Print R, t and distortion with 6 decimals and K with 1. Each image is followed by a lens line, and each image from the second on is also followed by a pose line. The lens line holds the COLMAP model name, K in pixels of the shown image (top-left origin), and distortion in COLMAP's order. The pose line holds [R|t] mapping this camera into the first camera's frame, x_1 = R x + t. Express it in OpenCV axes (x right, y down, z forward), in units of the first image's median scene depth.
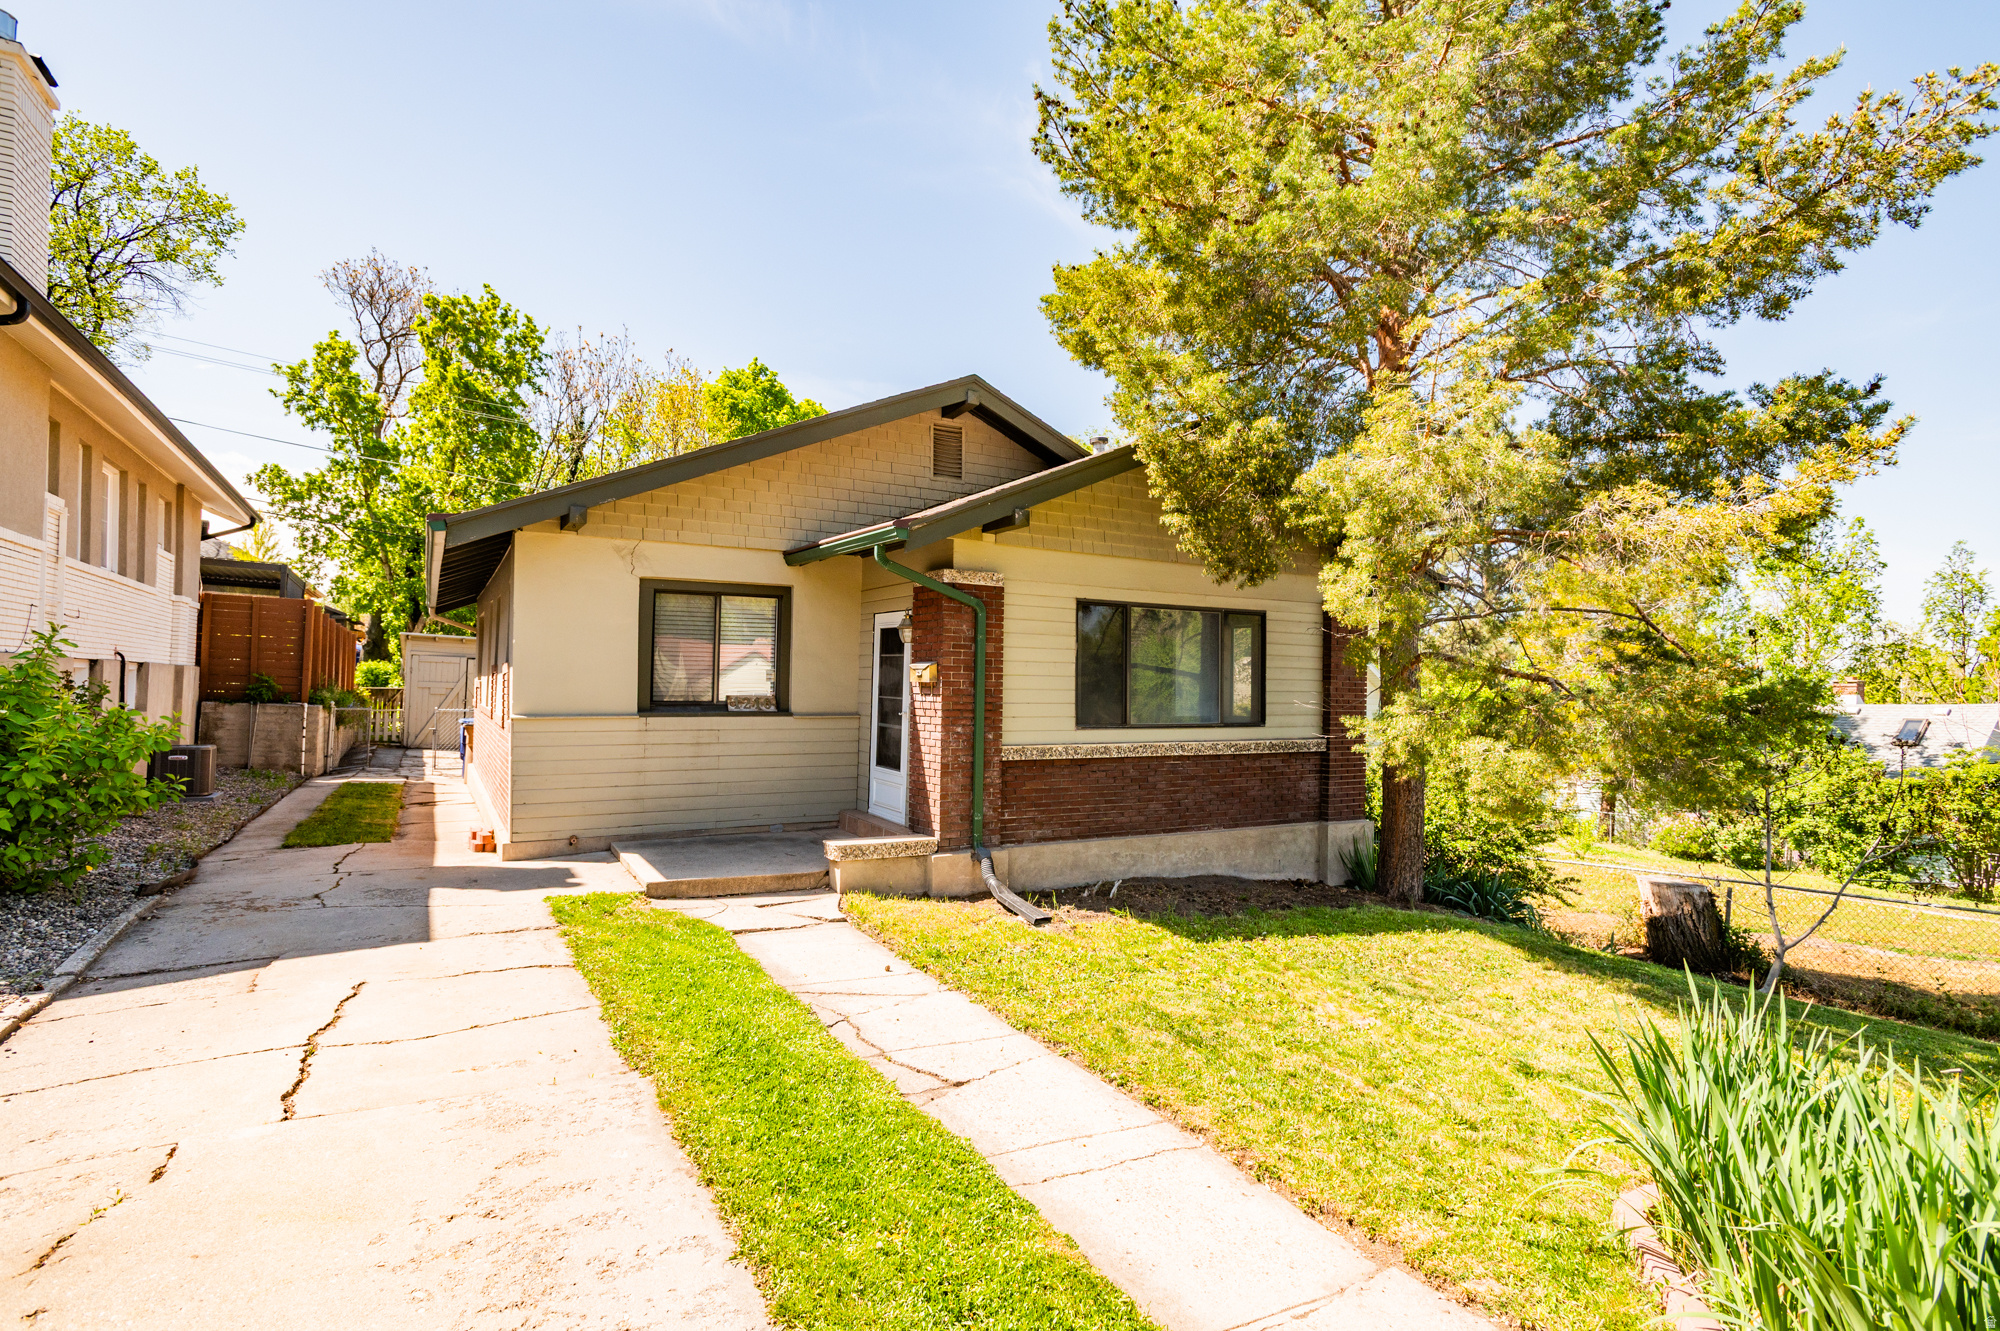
lens RADIAL K [[1038.2, 0, 966.4], [0, 1038.2, 666.6], [0, 0, 1]] dist [-0.003326, -0.000451]
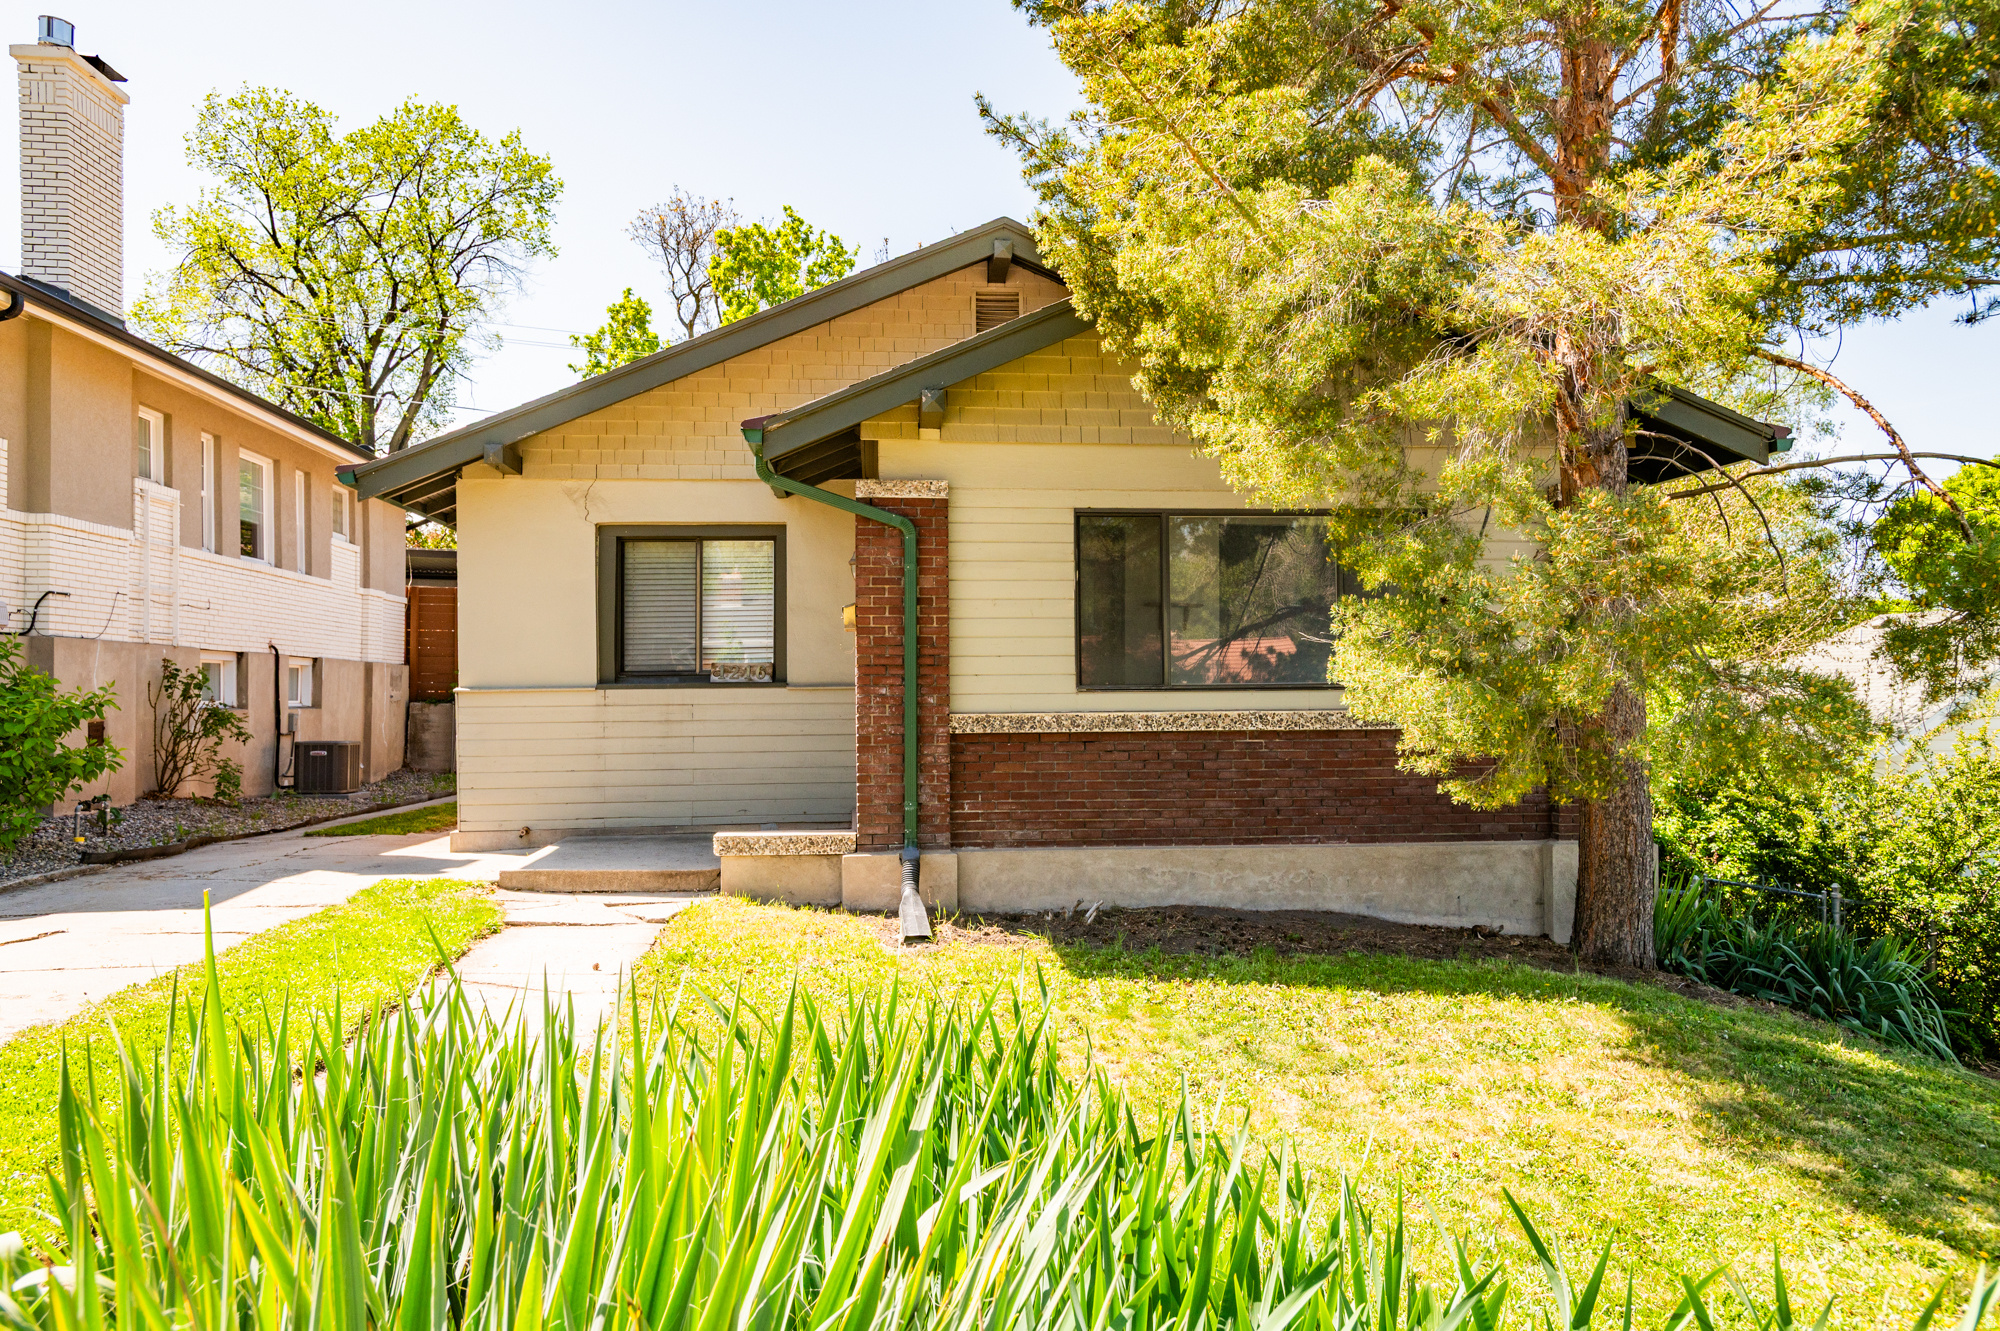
lens RADIAL K [[1442.2, 0, 1000.2], [0, 1442.2, 691.9], [0, 0, 1]] dist [0.010814, -0.007875]
pose [[0.900837, -0.023495, -0.433521, 0.473953], [0.026637, 0.999644, 0.001174, 0.056494], [0.433340, -0.012605, 0.901143, 0.083487]]
